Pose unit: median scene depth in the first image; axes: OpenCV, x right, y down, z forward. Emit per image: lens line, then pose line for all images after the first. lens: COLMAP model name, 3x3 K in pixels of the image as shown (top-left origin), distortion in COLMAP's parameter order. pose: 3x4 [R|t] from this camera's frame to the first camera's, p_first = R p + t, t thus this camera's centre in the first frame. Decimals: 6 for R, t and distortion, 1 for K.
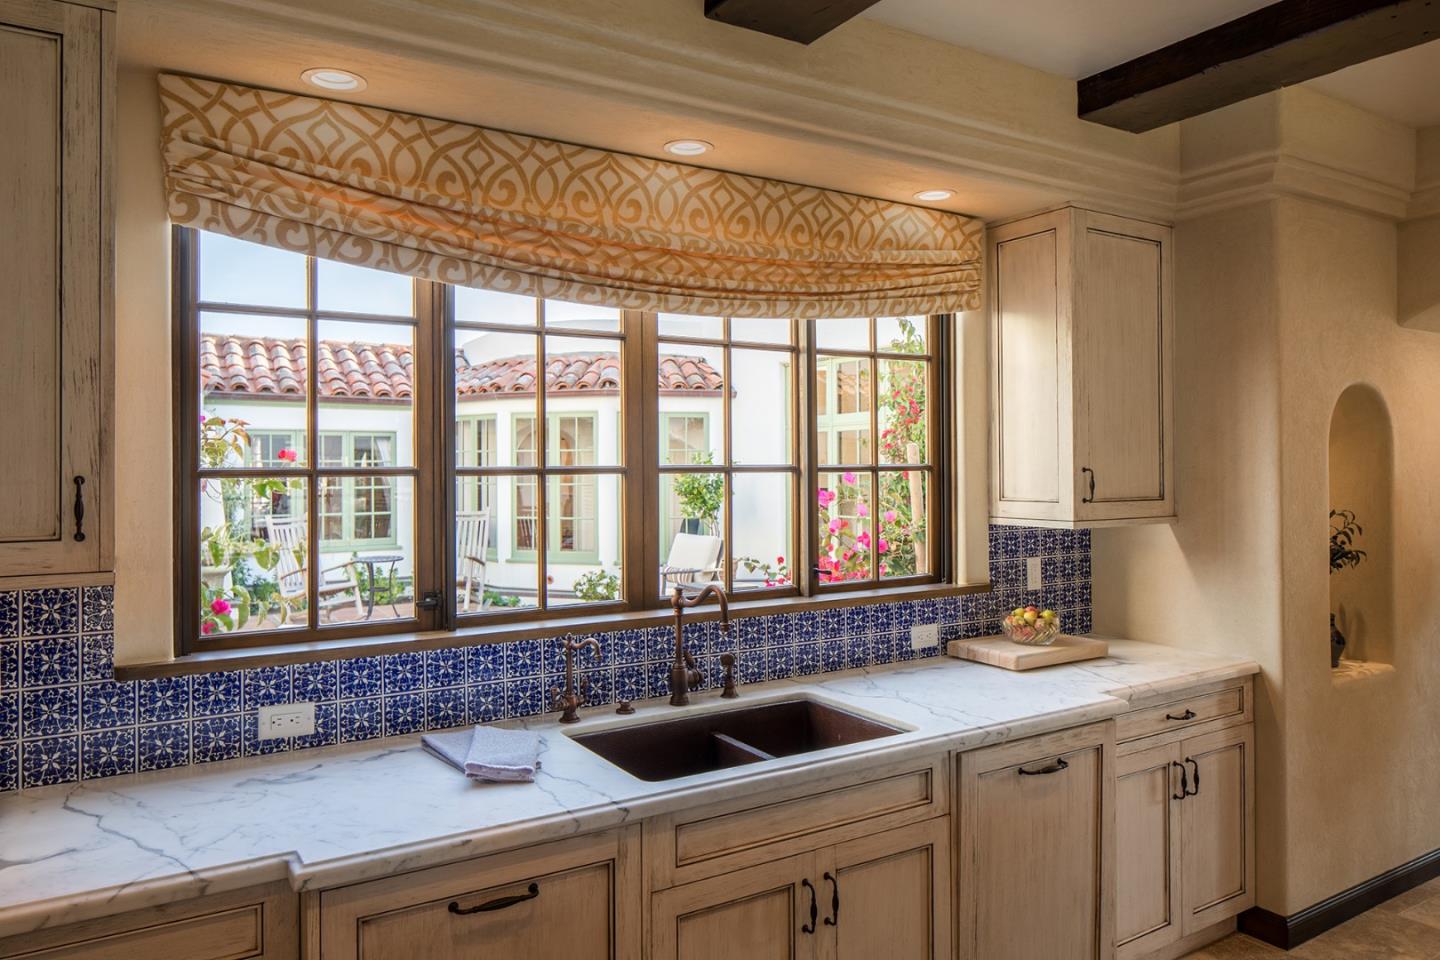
lens RADIAL K [[967.7, 0, 705.9], [0, 967.7, 466.8], [0, 0, 1]] dist [0.012273, -0.008610]
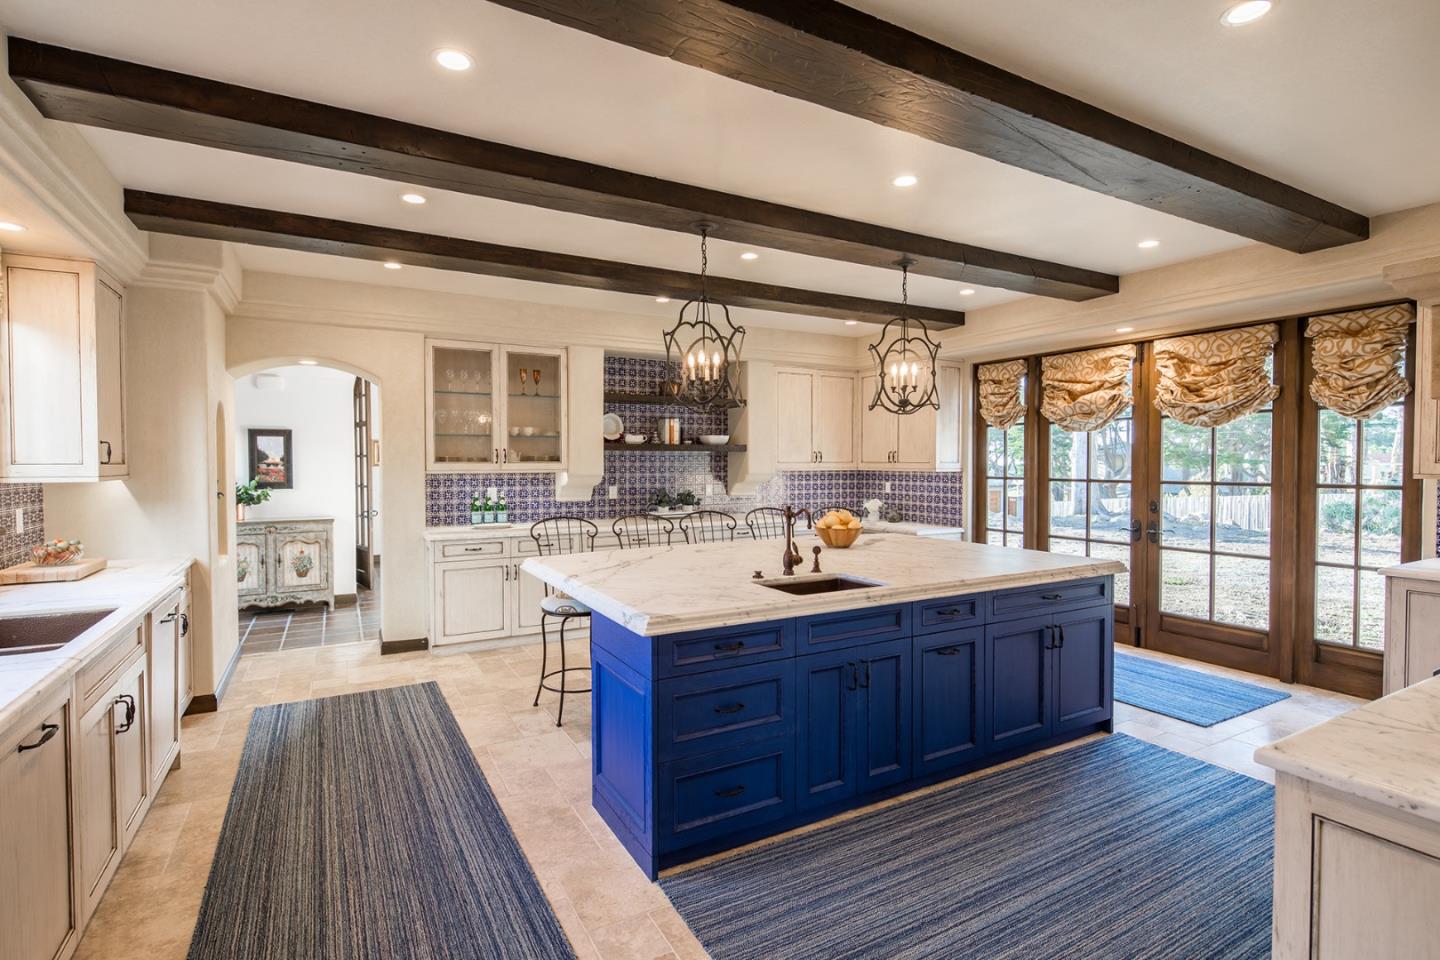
lens RADIAL K [[688.0, 0, 709.8], [0, 688.0, 477.2], [0, 0, 1]] dist [0.014381, -0.002036]
pose [[0.072267, -0.009658, 0.997339, -0.591780], [-0.027343, 0.999558, 0.011661, 0.016468], [-0.997010, -0.028113, 0.071971, -0.005837]]
